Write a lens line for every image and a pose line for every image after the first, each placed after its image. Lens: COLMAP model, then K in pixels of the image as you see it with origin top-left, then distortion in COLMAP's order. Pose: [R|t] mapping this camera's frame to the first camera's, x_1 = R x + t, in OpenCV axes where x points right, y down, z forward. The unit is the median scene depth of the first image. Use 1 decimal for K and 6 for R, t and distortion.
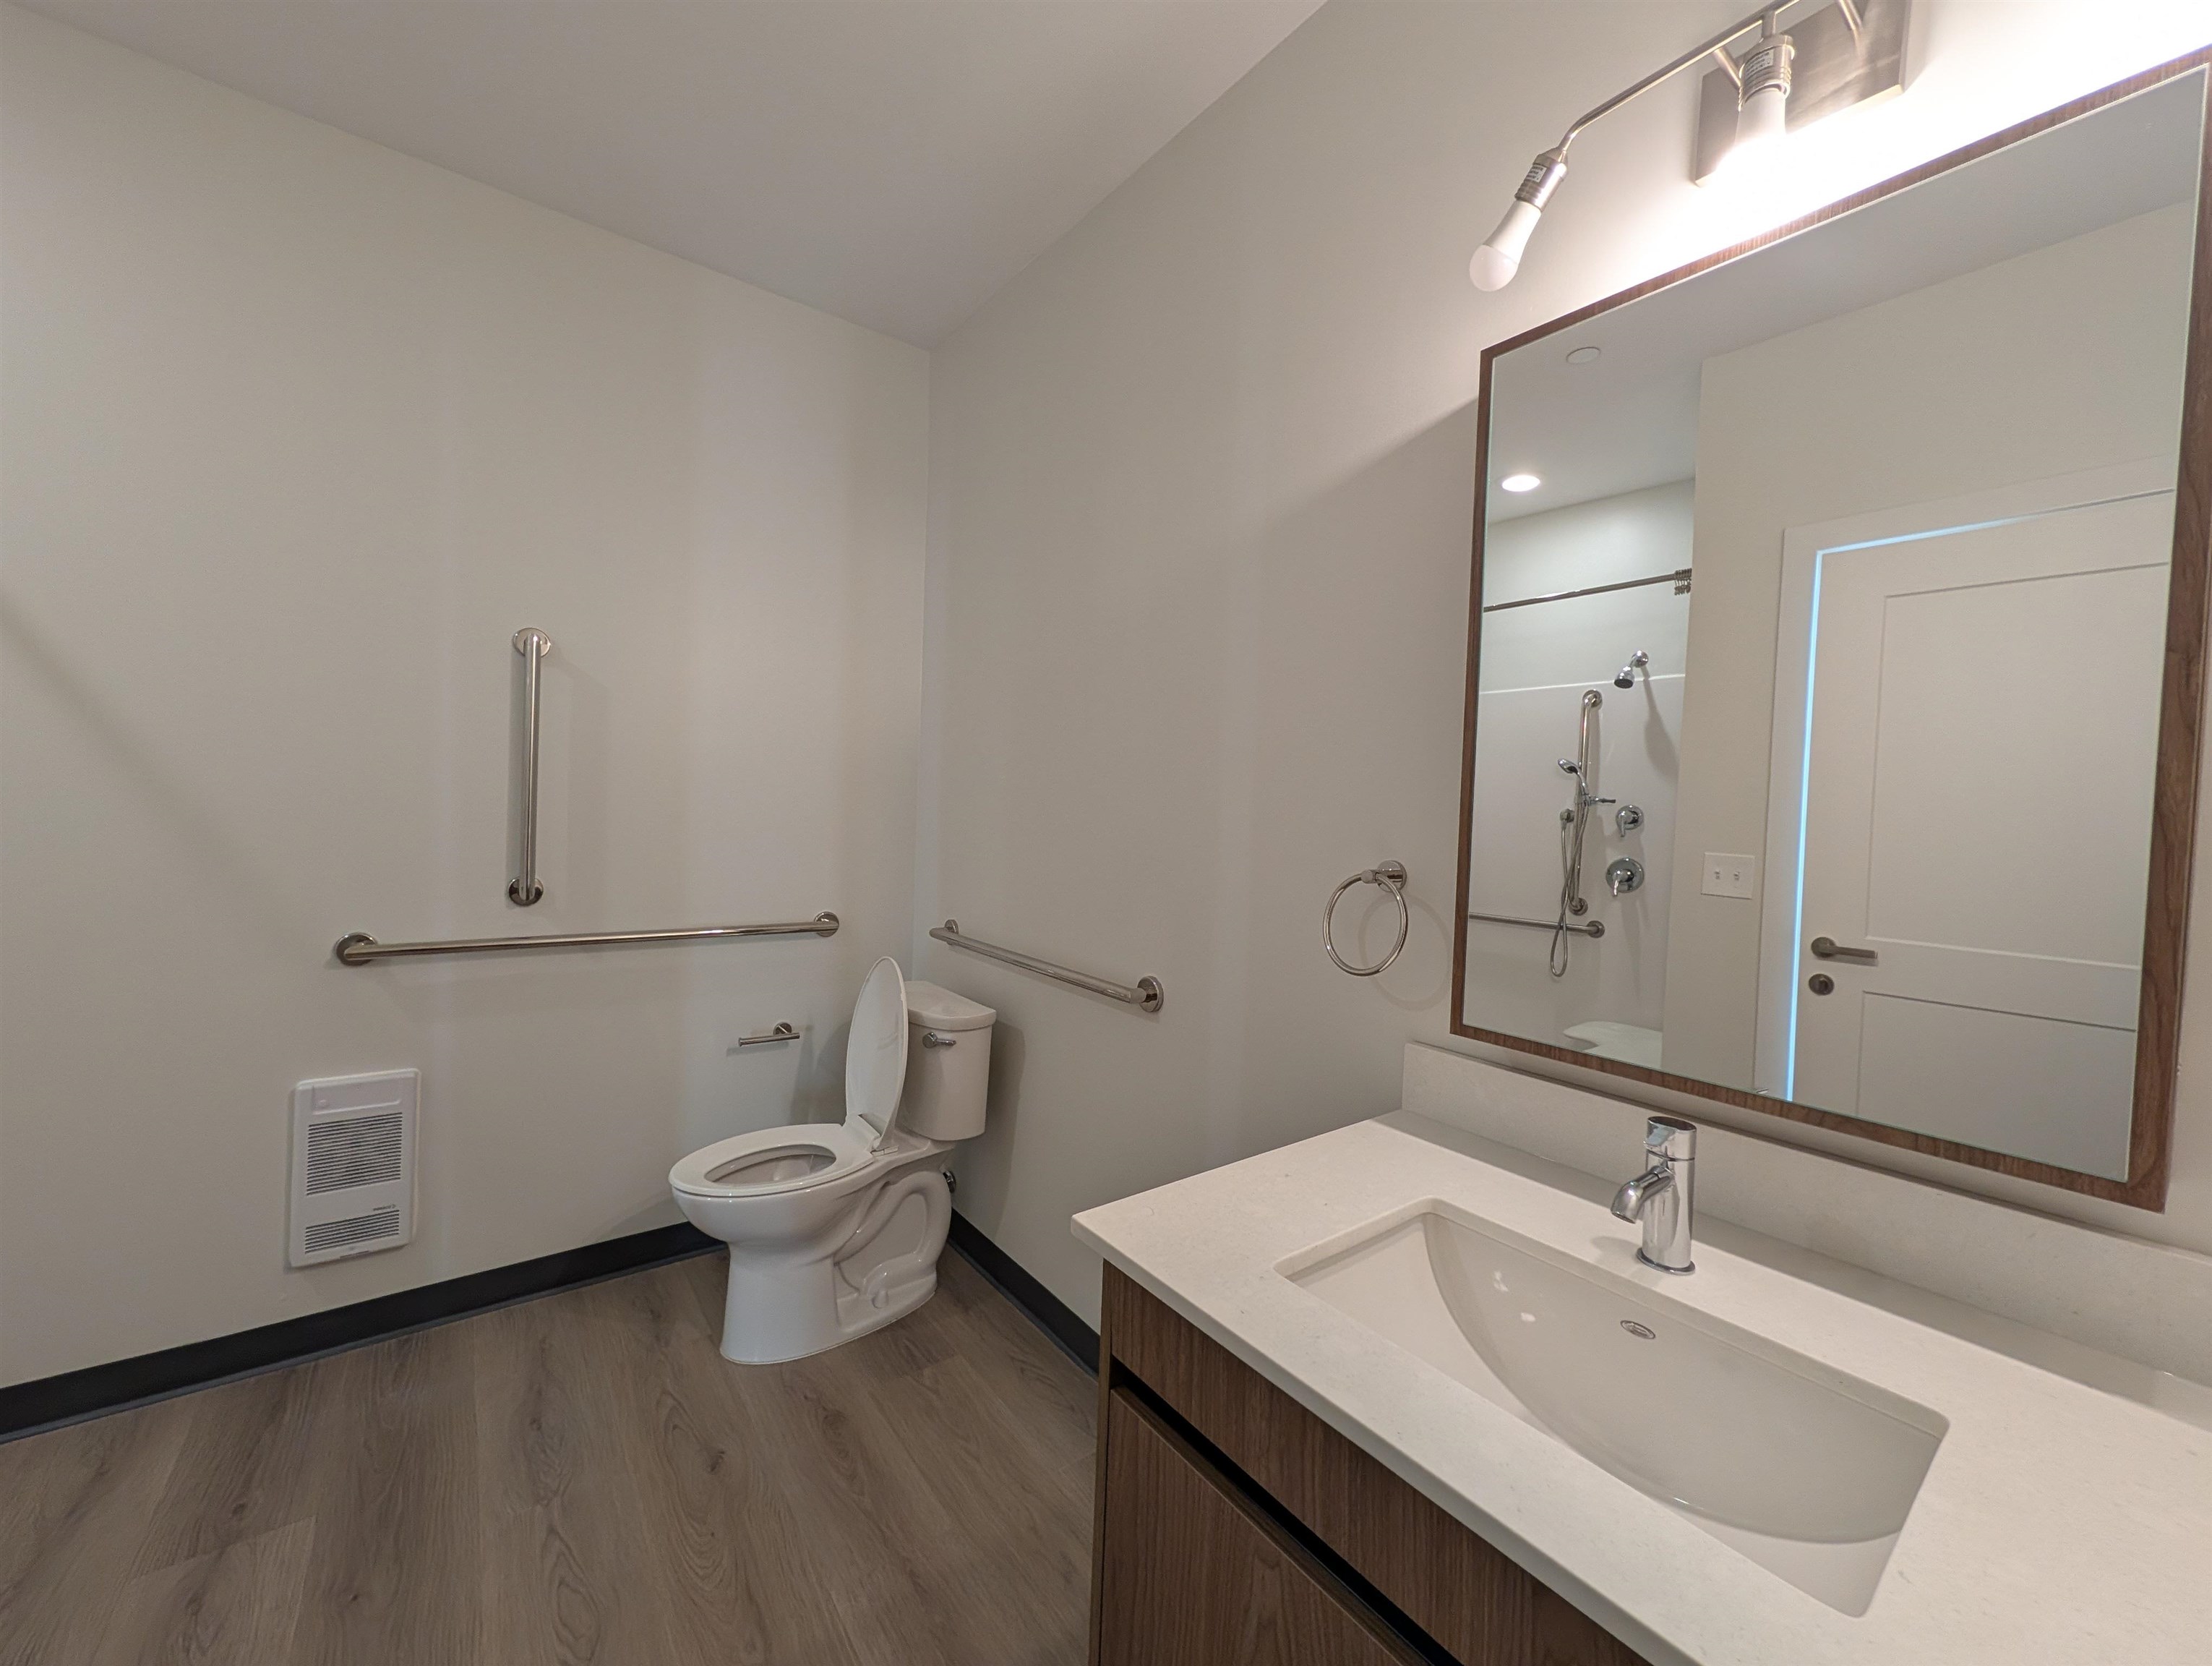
lens RADIAL K [[855.4, 0, 1116.2], [0, 855.4, 824.3], [0, 0, 1]] dist [-0.000870, 0.000074]
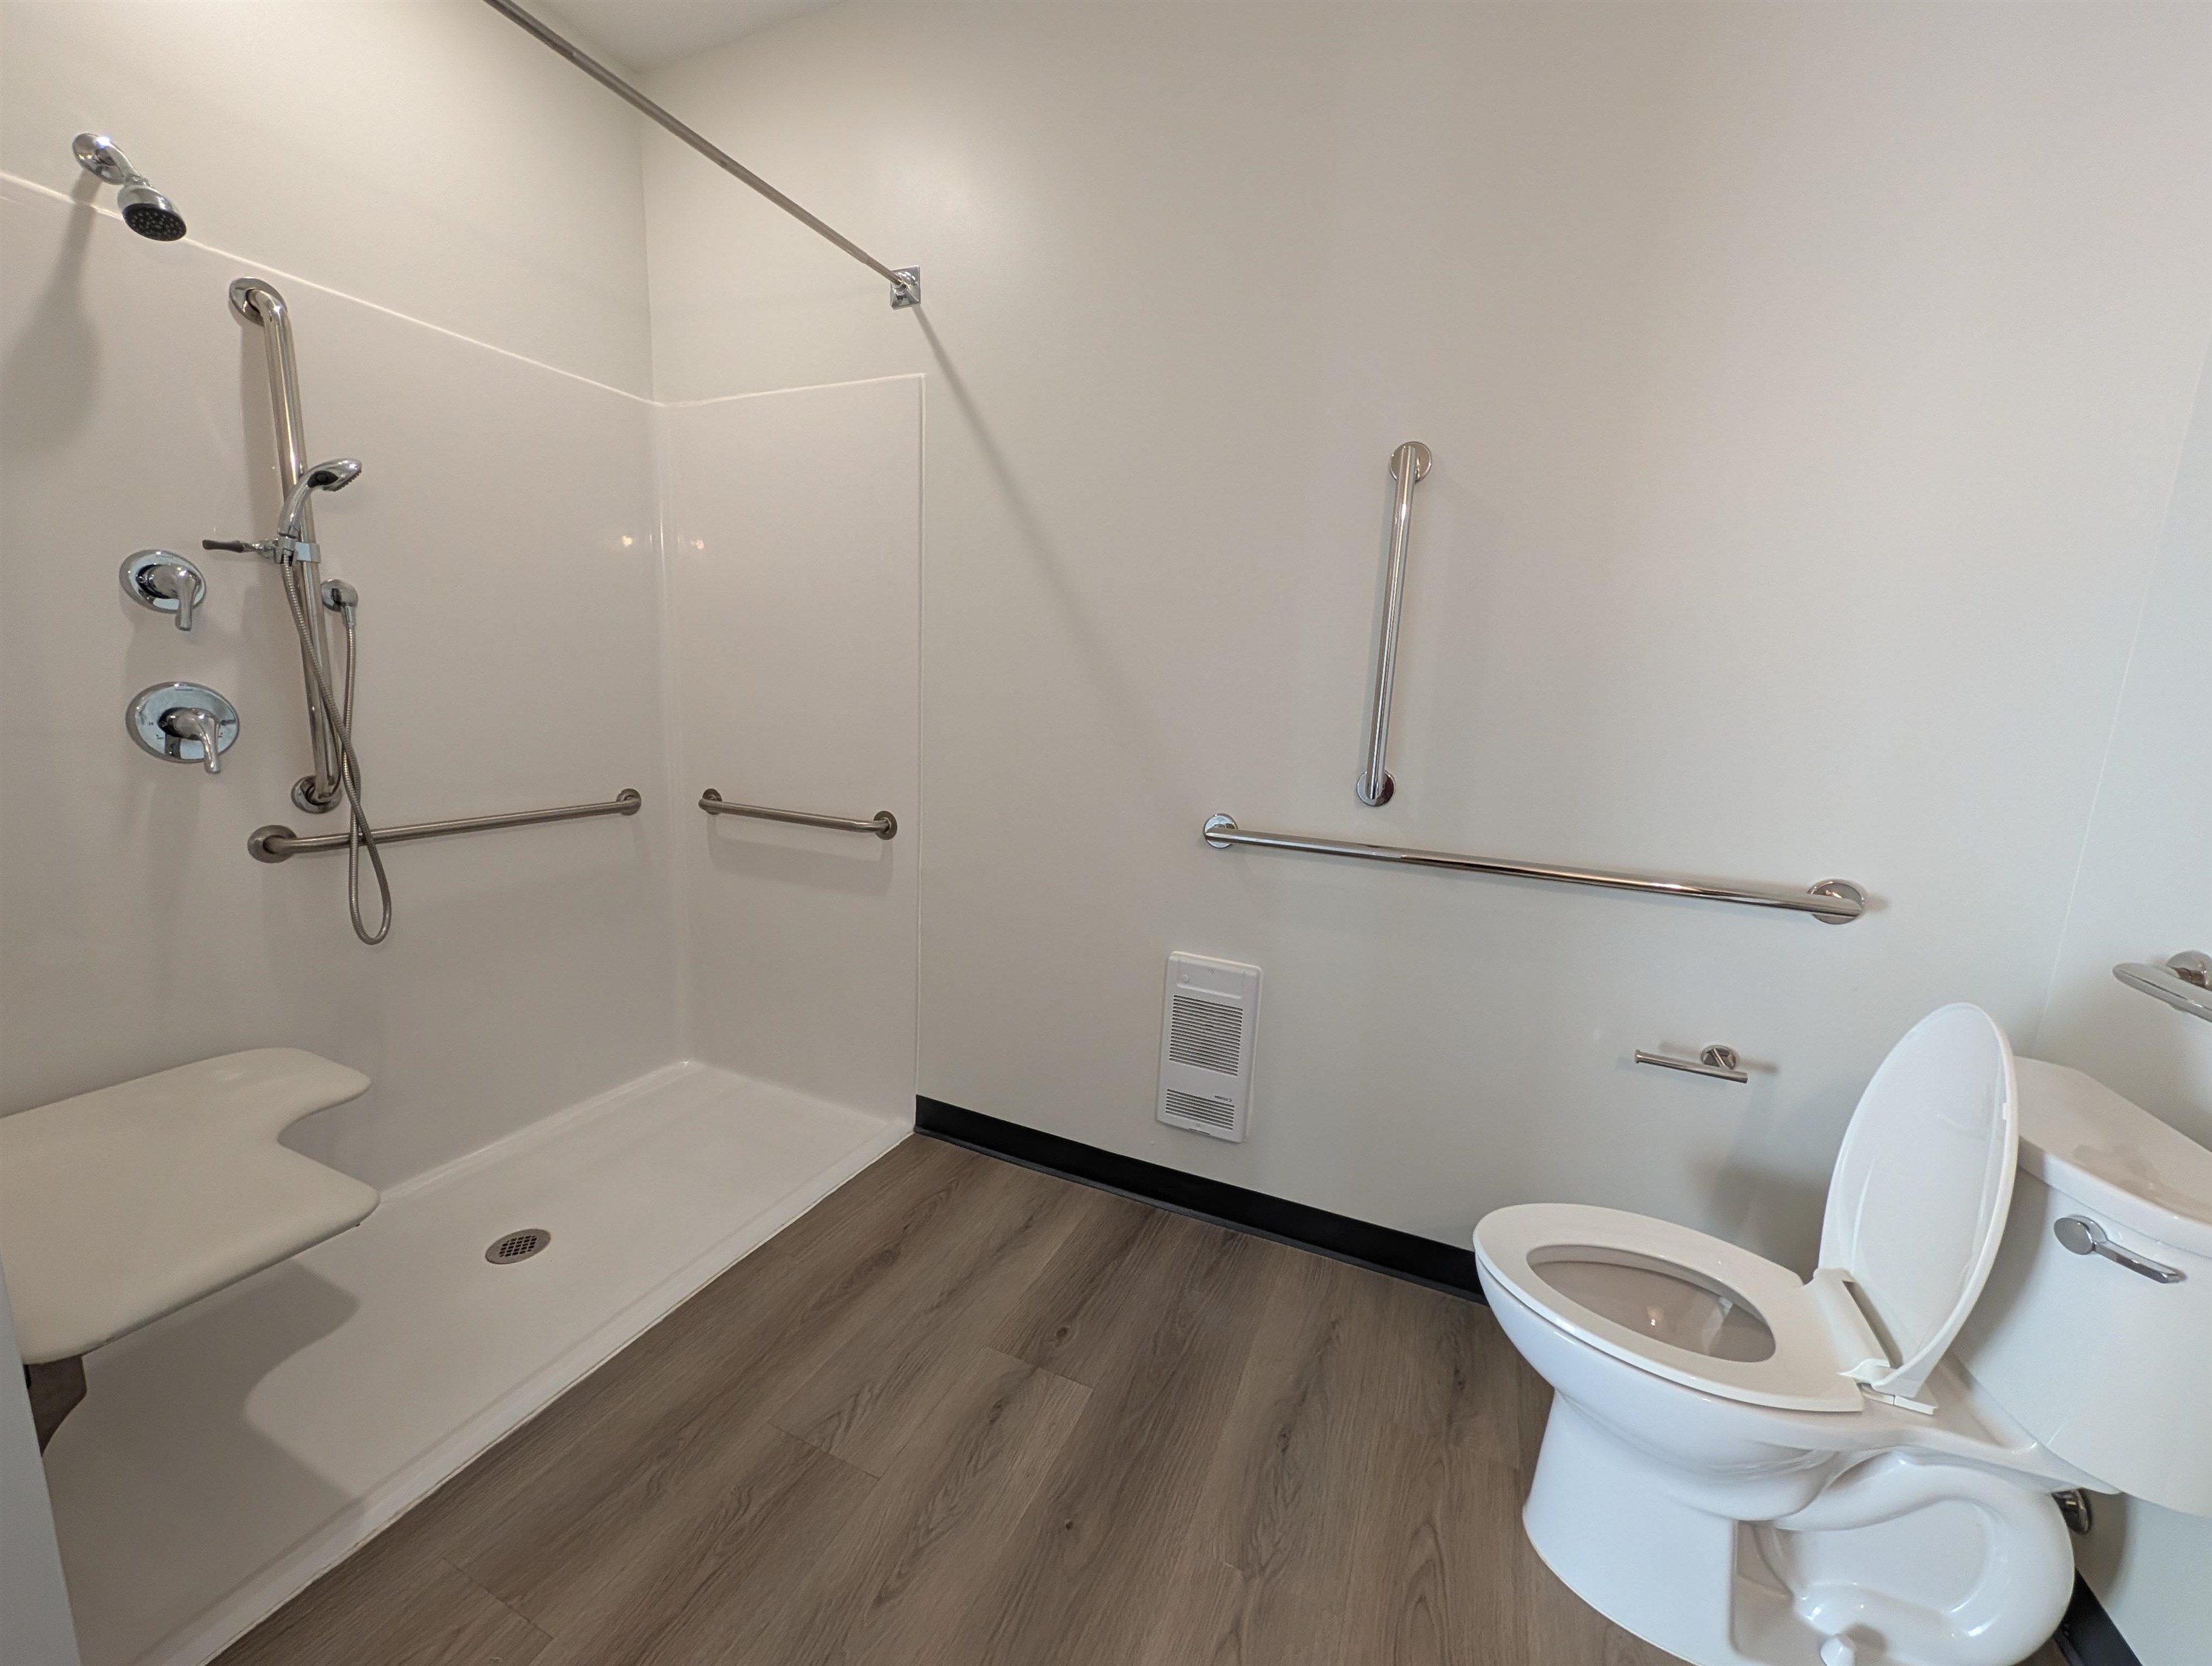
lens RADIAL K [[855.4, 0, 1103.2], [0, 855.4, 826.4], [0, 0, 1]] dist [-0.000870, 0.000074]
pose [[0.477849, 0.133125, -0.868296, -0.156956], [-0.045910, 0.990884, 0.126654, 0.033842], [0.877242, -0.020658, 0.479604, 0.553533]]
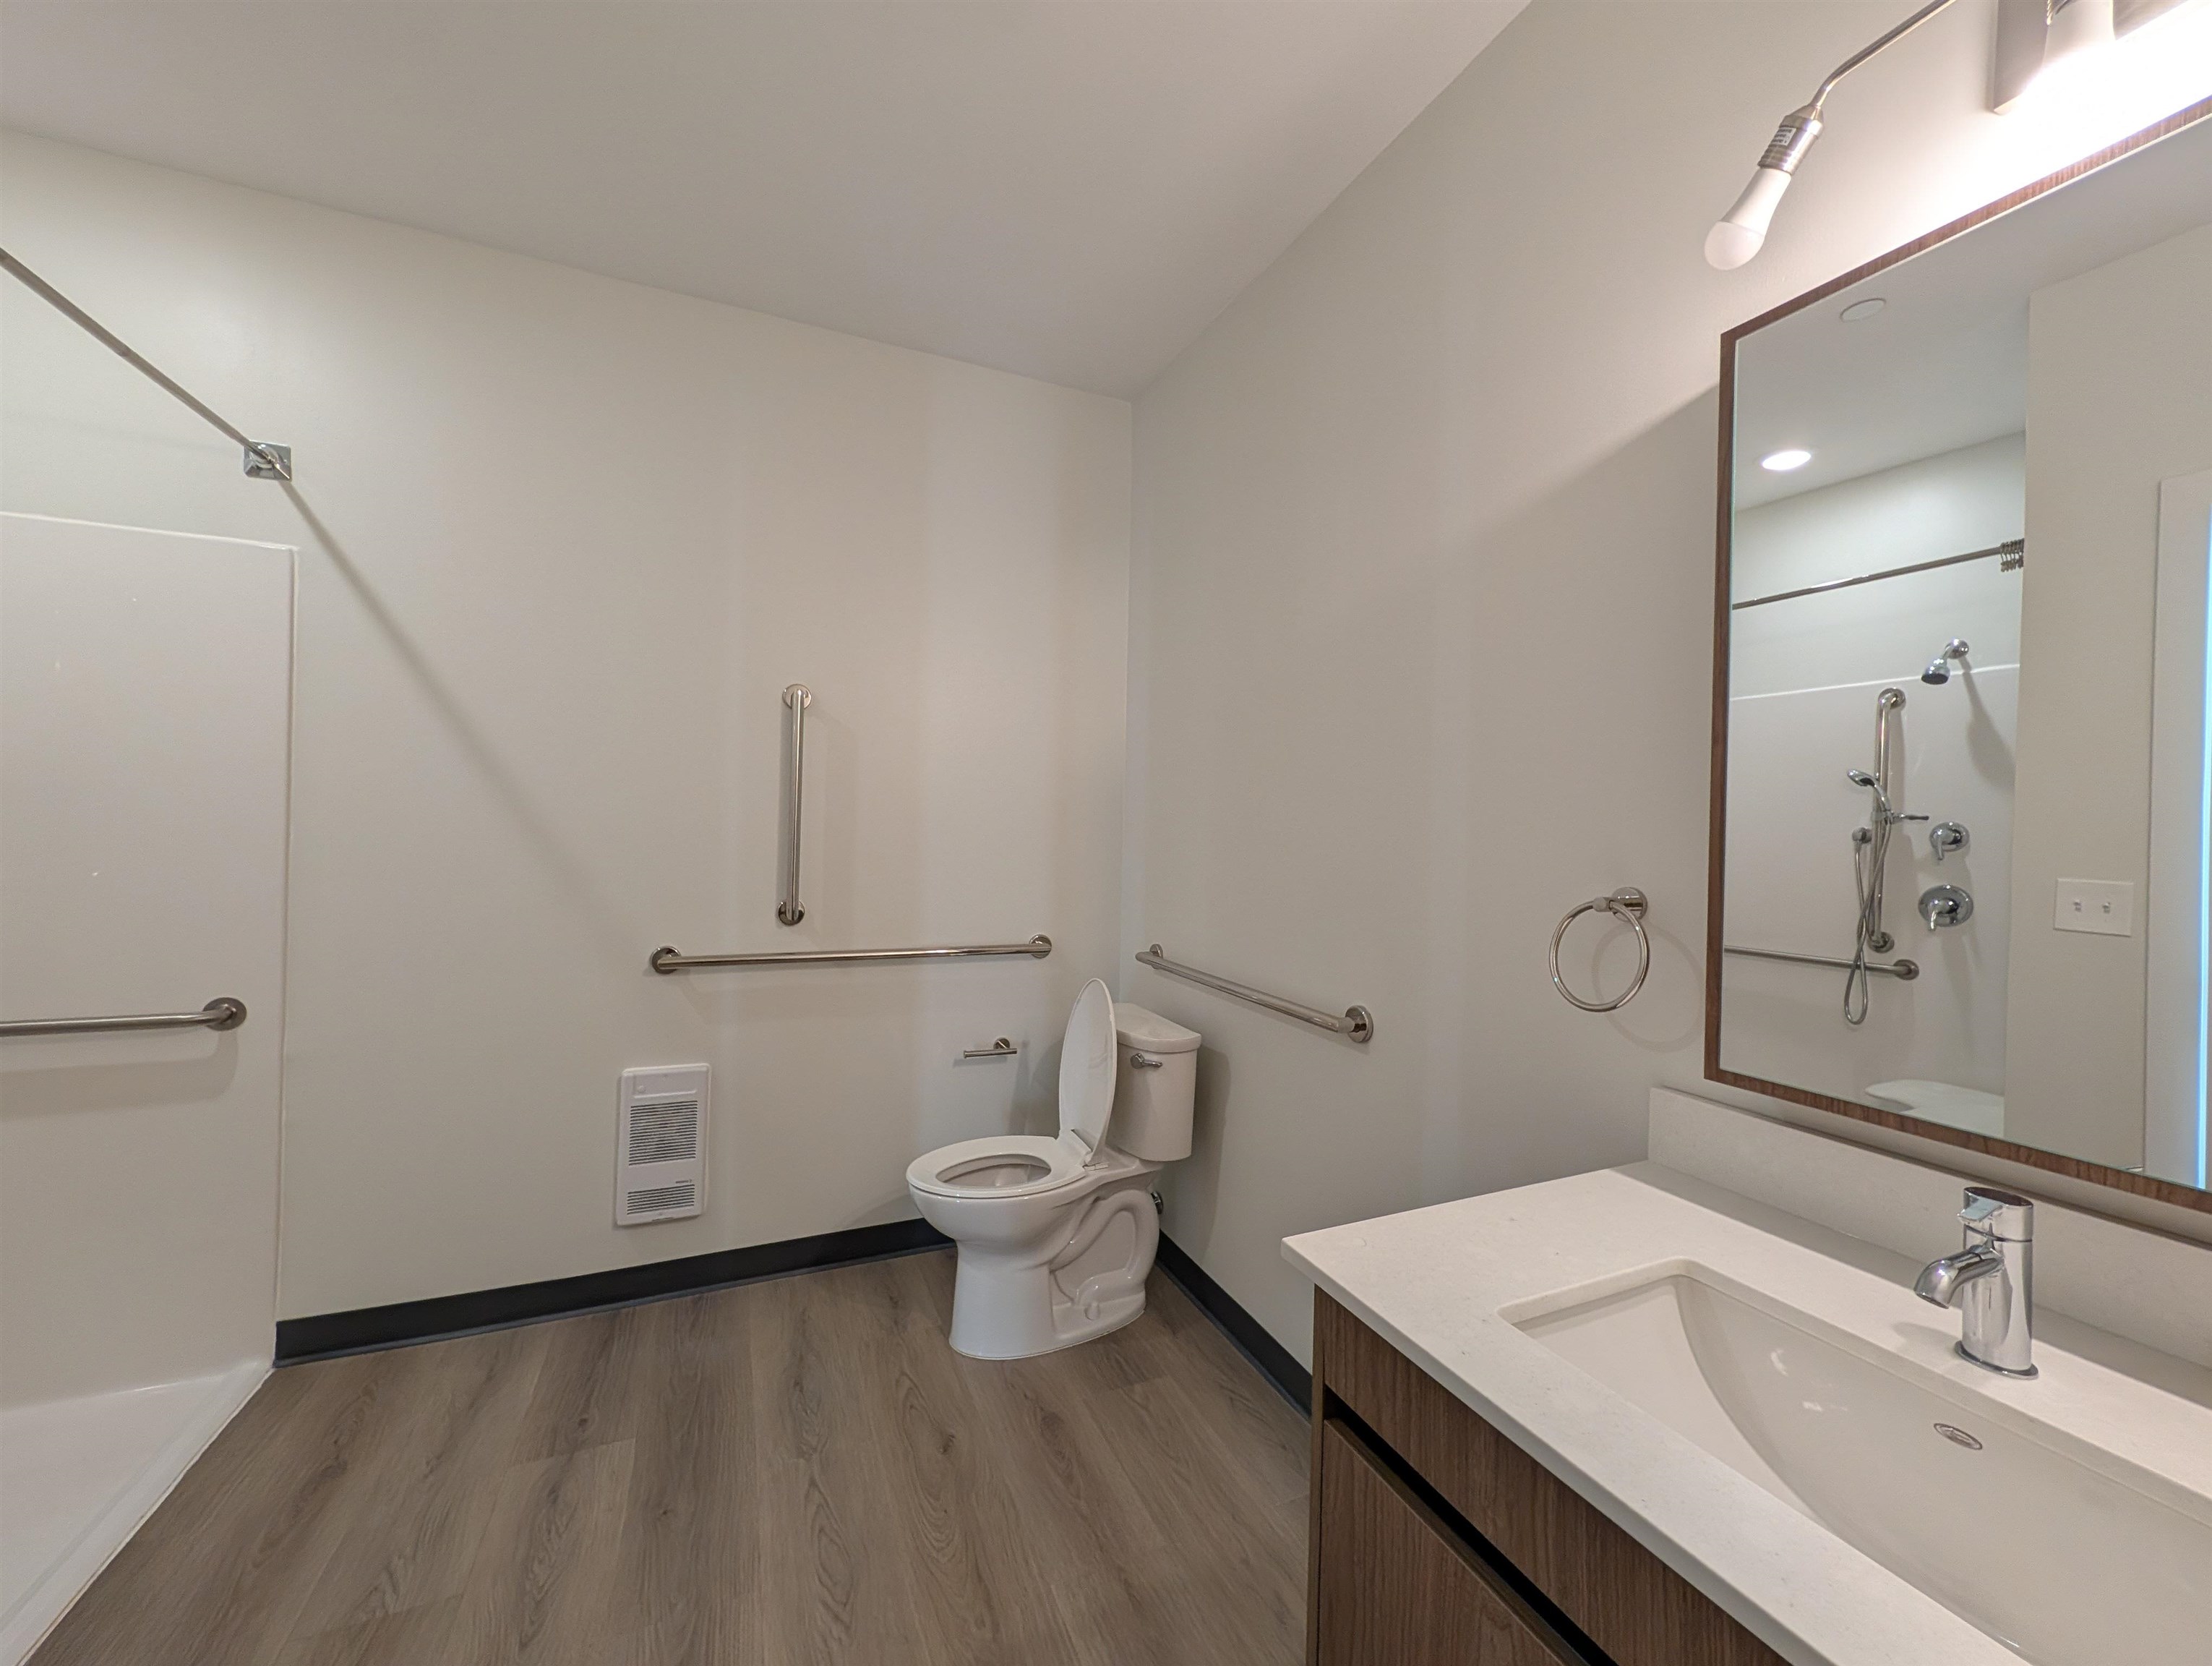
lens RADIAL K [[855.4, 0, 1112.4], [0, 855.4, 828.4], [0, 0, 1]] dist [-0.000870, 0.000074]
pose [[0.971782, -0.013958, -0.235468, -0.001160], [0.007882, 0.999612, -0.026722, -0.000475], [0.235749, 0.024112, 0.971515, -0.019089]]
